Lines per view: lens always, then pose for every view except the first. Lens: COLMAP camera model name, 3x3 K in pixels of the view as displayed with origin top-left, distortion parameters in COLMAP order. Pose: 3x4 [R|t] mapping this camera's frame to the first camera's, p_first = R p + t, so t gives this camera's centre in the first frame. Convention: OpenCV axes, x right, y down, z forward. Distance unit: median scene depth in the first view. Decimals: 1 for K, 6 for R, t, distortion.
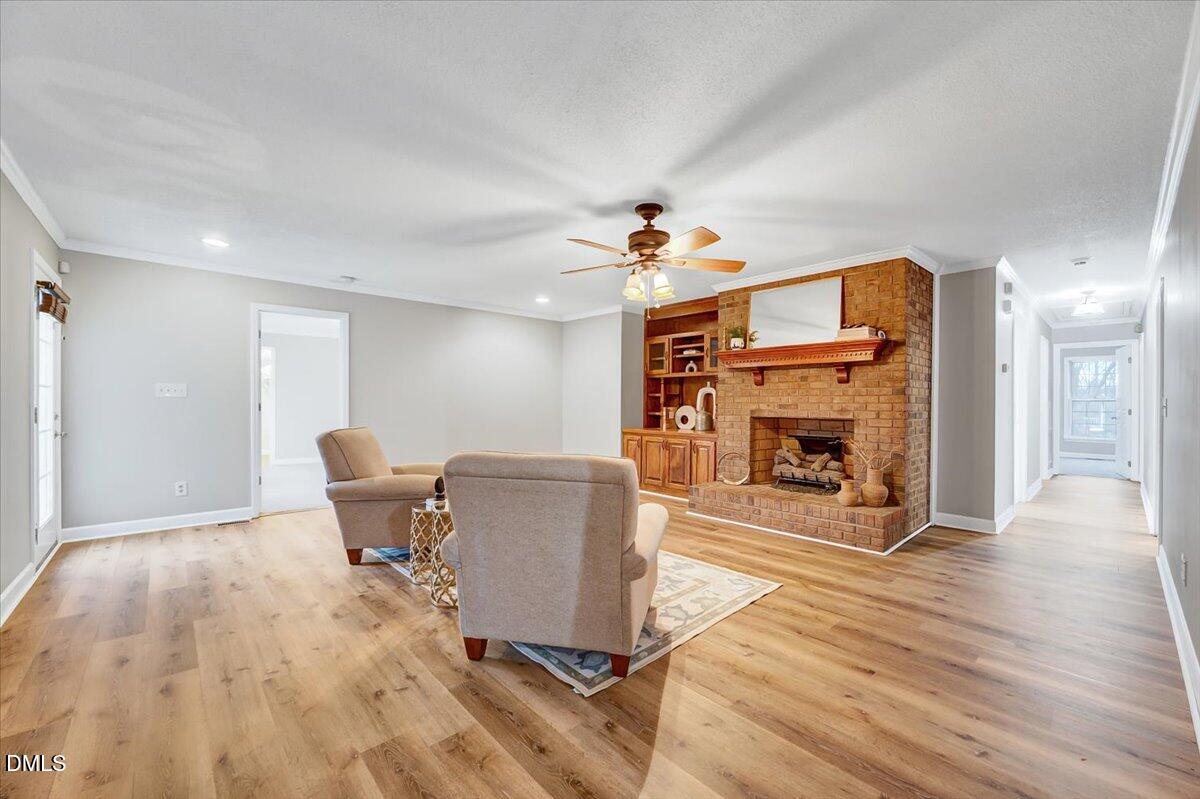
lens RADIAL K [[484.4, 0, 601.0], [0, 484.4, 401.3], [0, 0, 1]] dist [-0.010625, 0.000005]
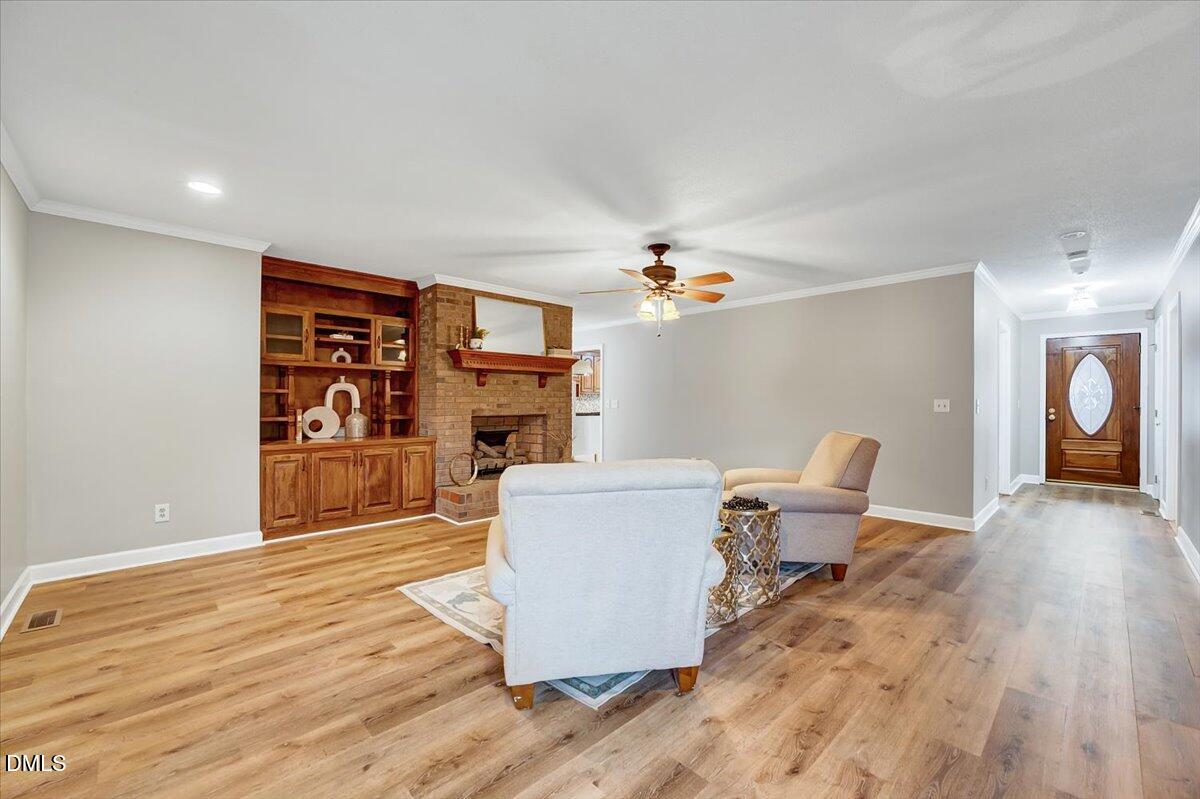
lens RADIAL K [[484.4, 0, 601.0], [0, 484.4, 401.3], [0, 0, 1]] dist [-0.010625, 0.000005]
pose [[-0.023170, -0.002448, 0.999729, -0.815260], [-0.003830, 0.999990, 0.002360, -0.003583], [-0.999724, -0.003774, -0.023179, 0.842287]]
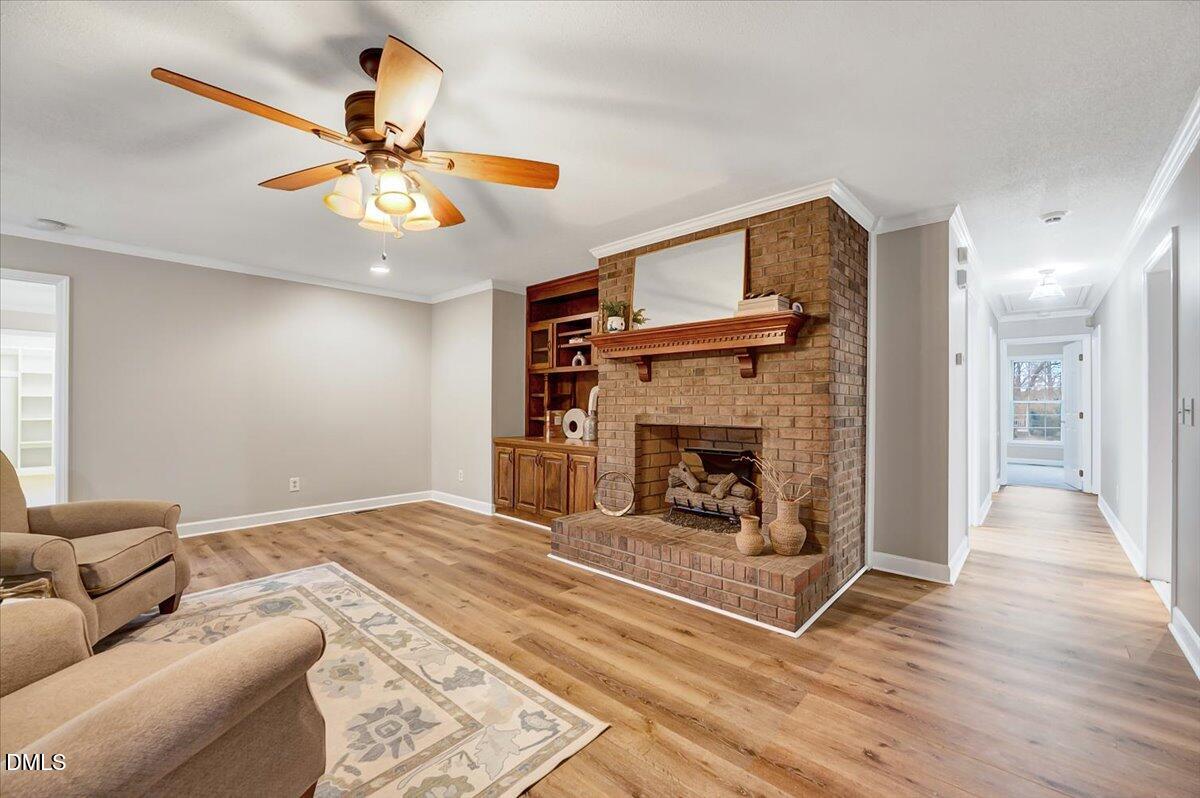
lens RADIAL K [[484.4, 0, 601.0], [0, 484.4, 400.8], [0, 0, 1]] dist [-0.010625, 0.000005]
pose [[0.996445, 0.000558, 0.084246, 0.216799], [-0.000046, 0.999982, -0.006071, 0.001234], [-0.084247, 0.006046, 0.996427, 0.295564]]
